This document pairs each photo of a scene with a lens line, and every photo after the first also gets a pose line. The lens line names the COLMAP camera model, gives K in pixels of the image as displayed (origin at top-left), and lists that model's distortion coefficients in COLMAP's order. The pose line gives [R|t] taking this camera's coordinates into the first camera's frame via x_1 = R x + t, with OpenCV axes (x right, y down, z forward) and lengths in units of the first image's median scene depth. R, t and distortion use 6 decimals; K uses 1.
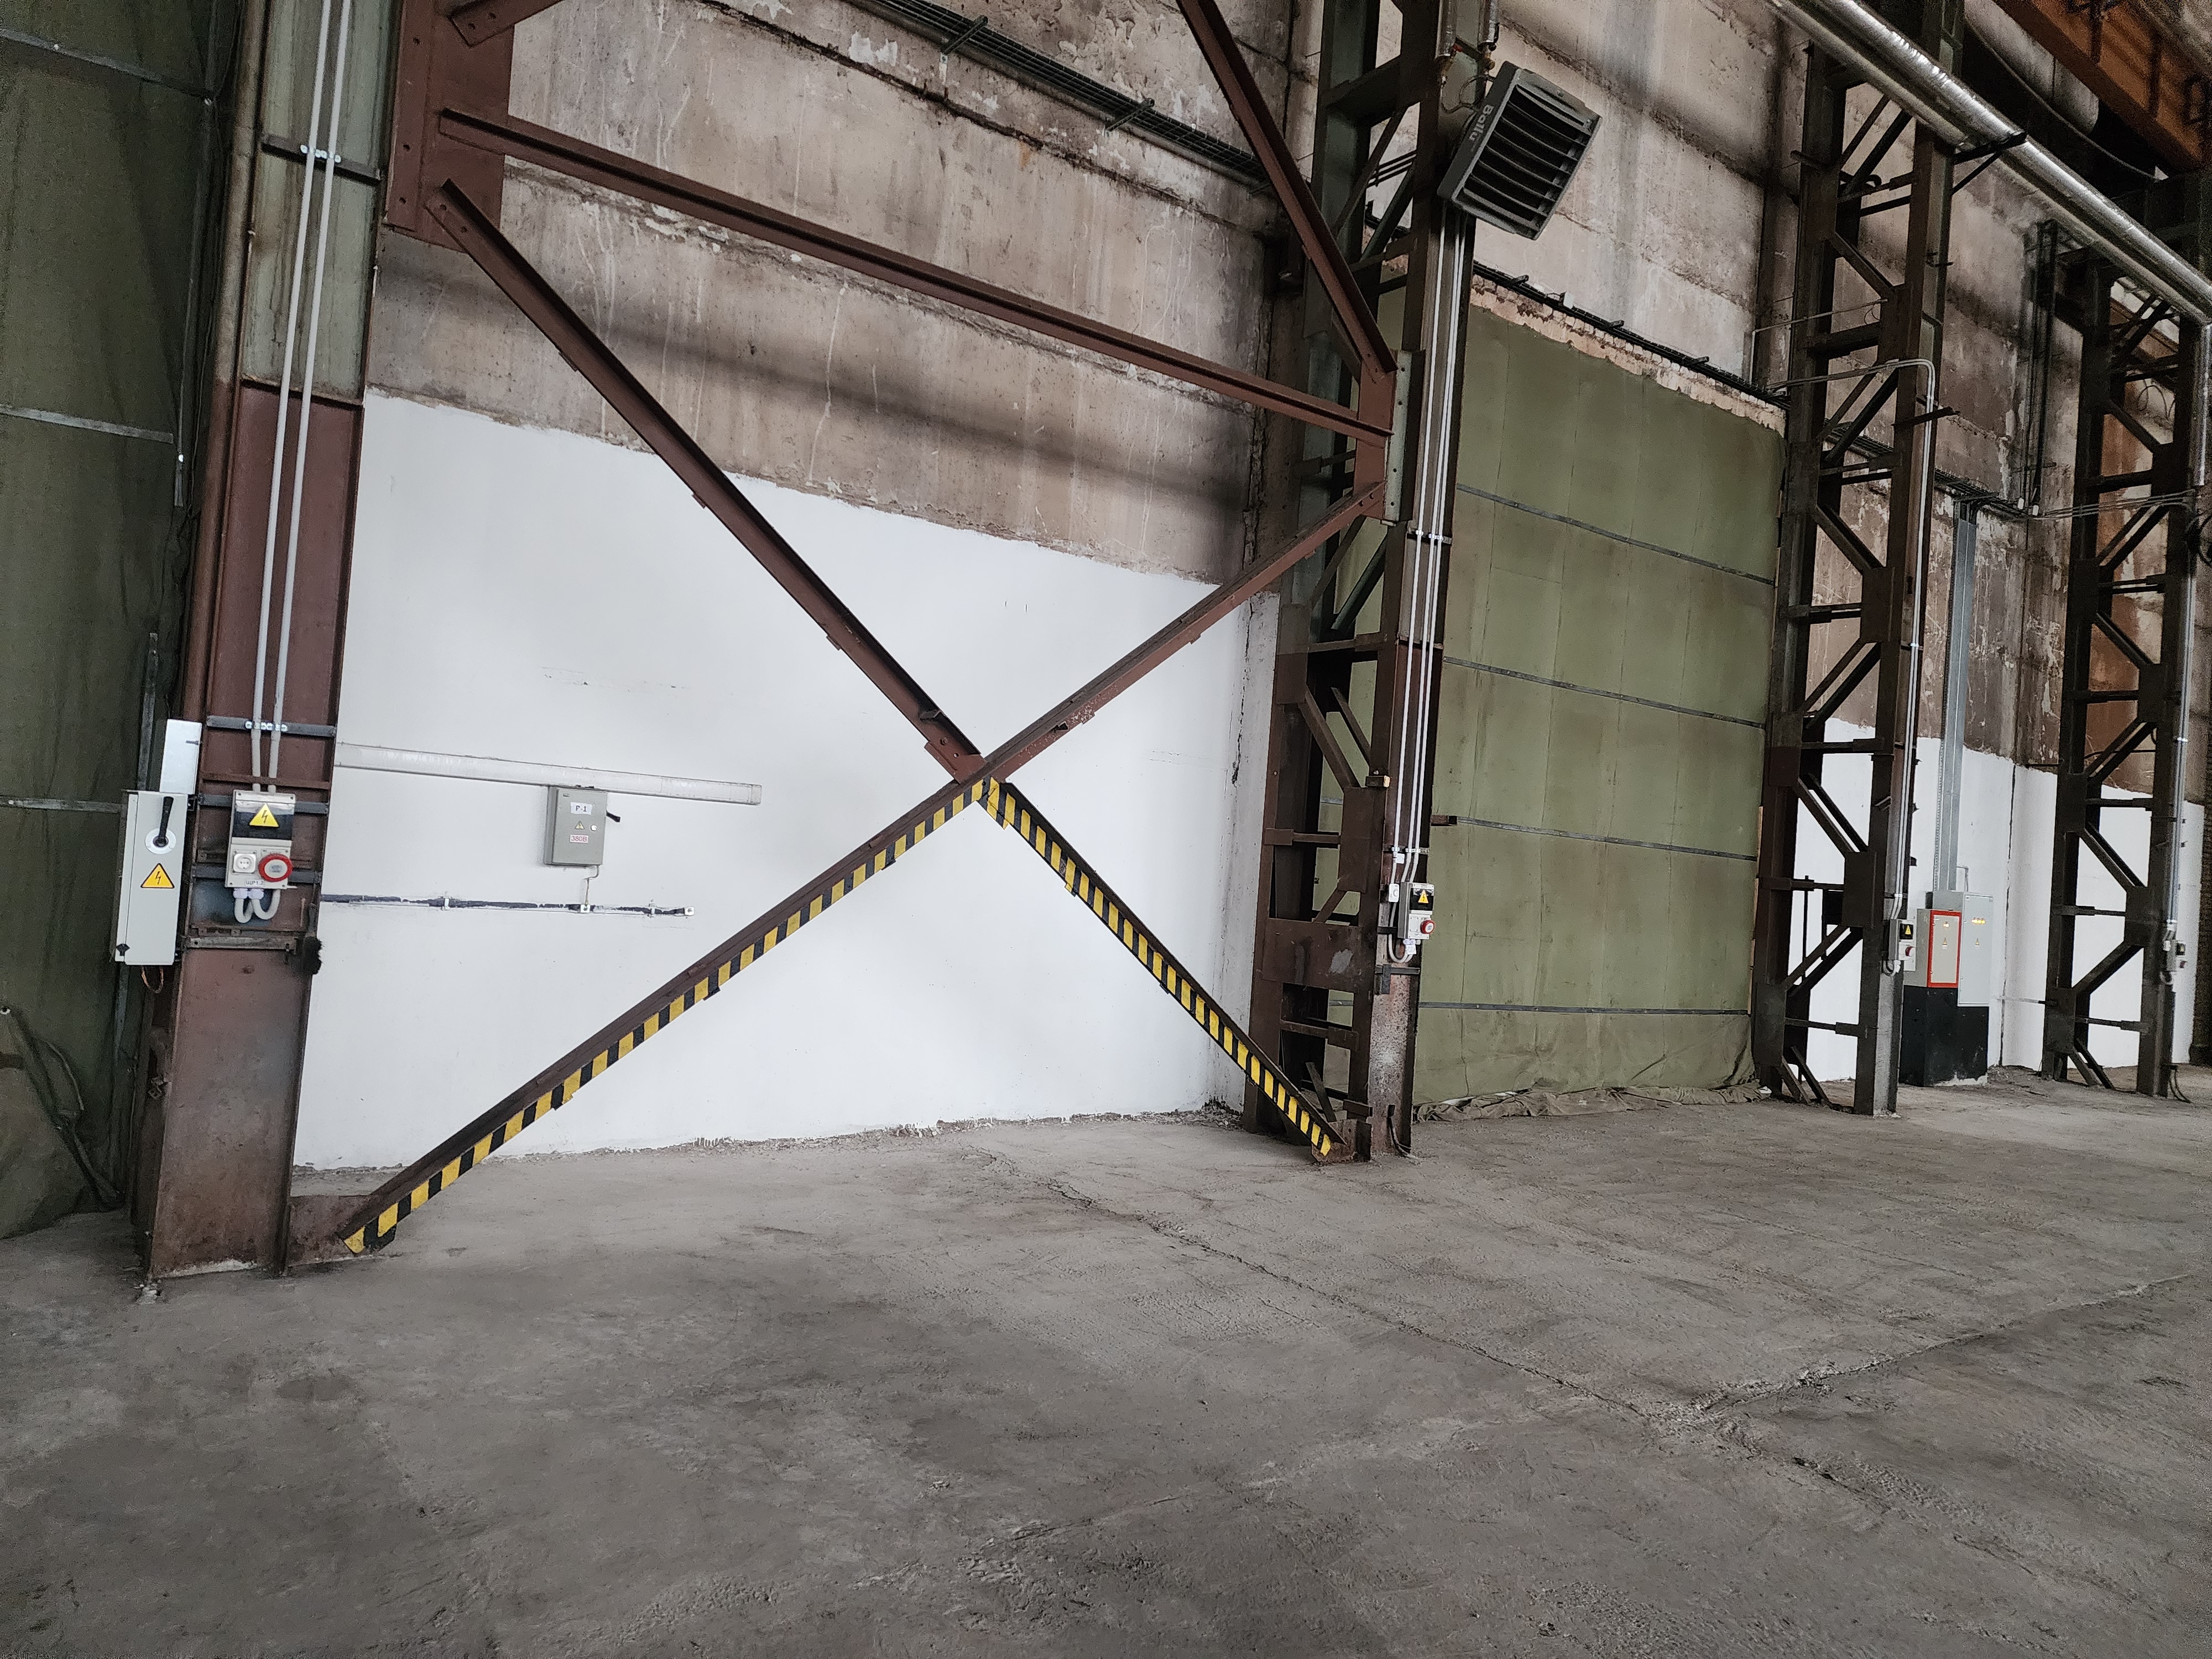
lens RADIAL K [[1493.7, 0, 1093.1], [0, 1493.7, 814.2], [0, 0, 1]] dist [0.062904, -0.047081]
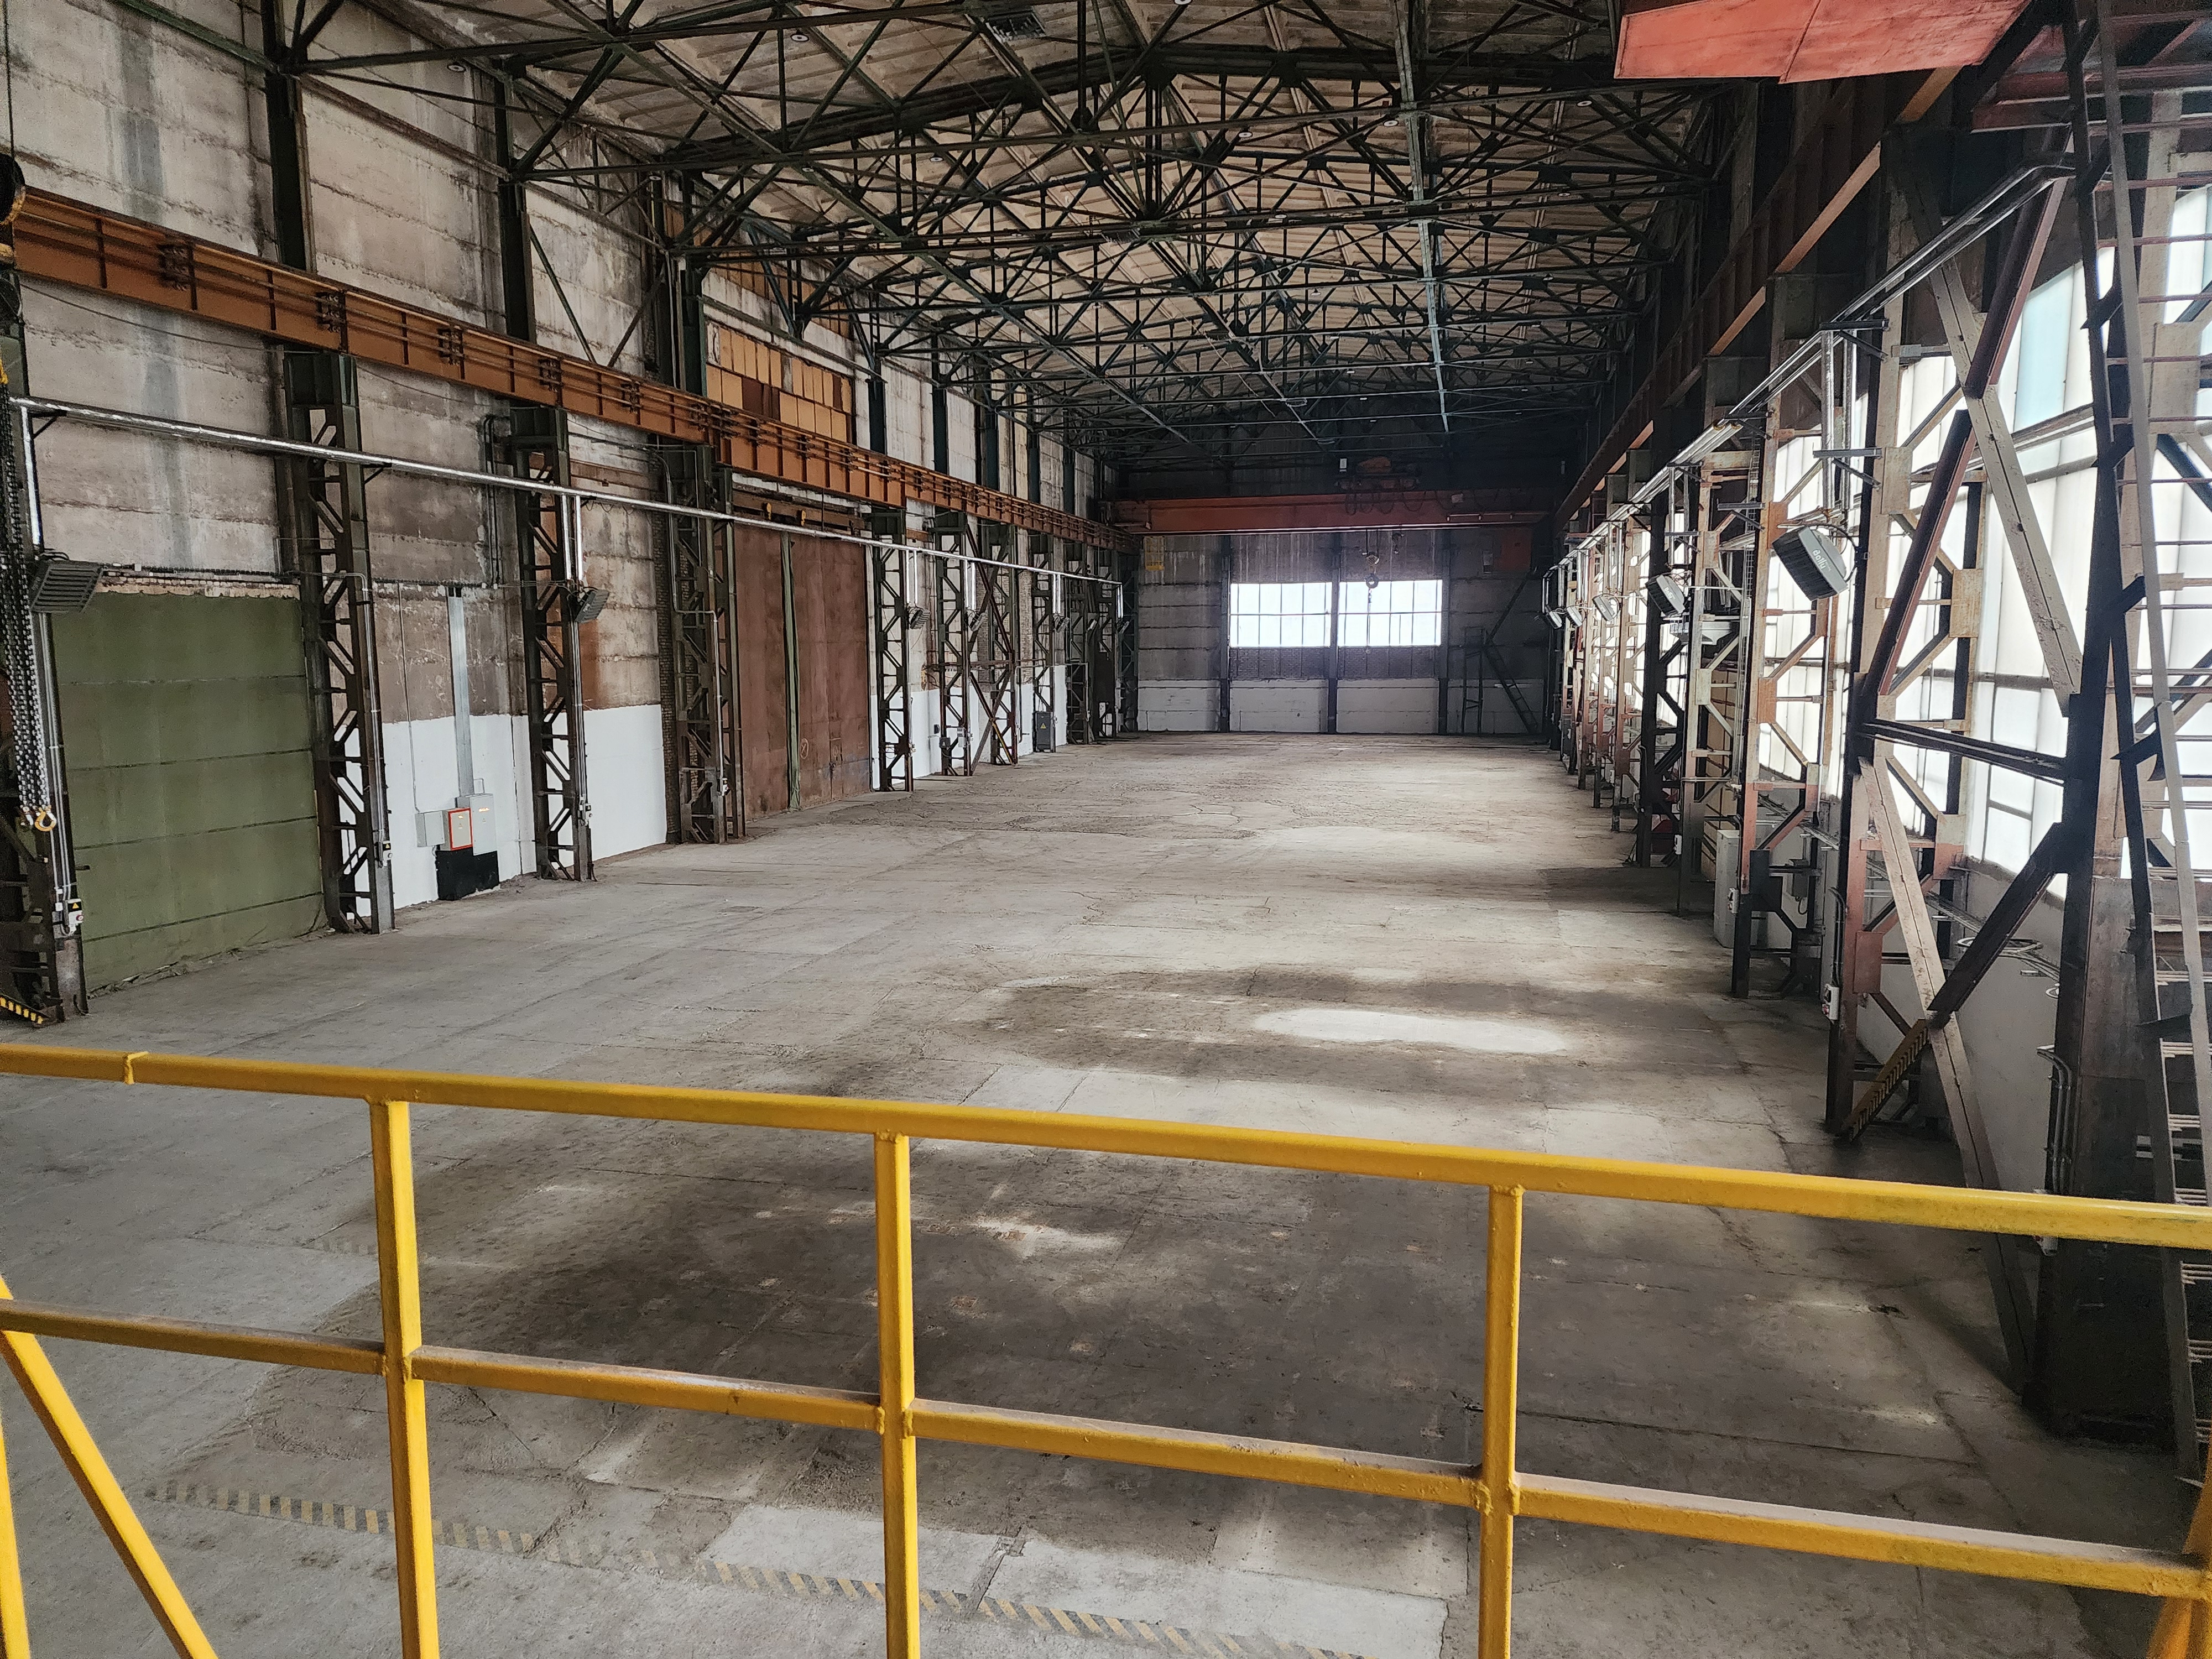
lens RADIAL K [[1493.7, 0, 1119.6], [0, 1493.7, 837.0], [0, 0, 1]] dist [0.062904, -0.047081]
pose [[0.772862, -0.157972, 0.614597, 0.021977], [0.038628, 0.978434, 0.202914, -0.248191], [-0.633397, -0.133084, 0.762297, -0.960965]]
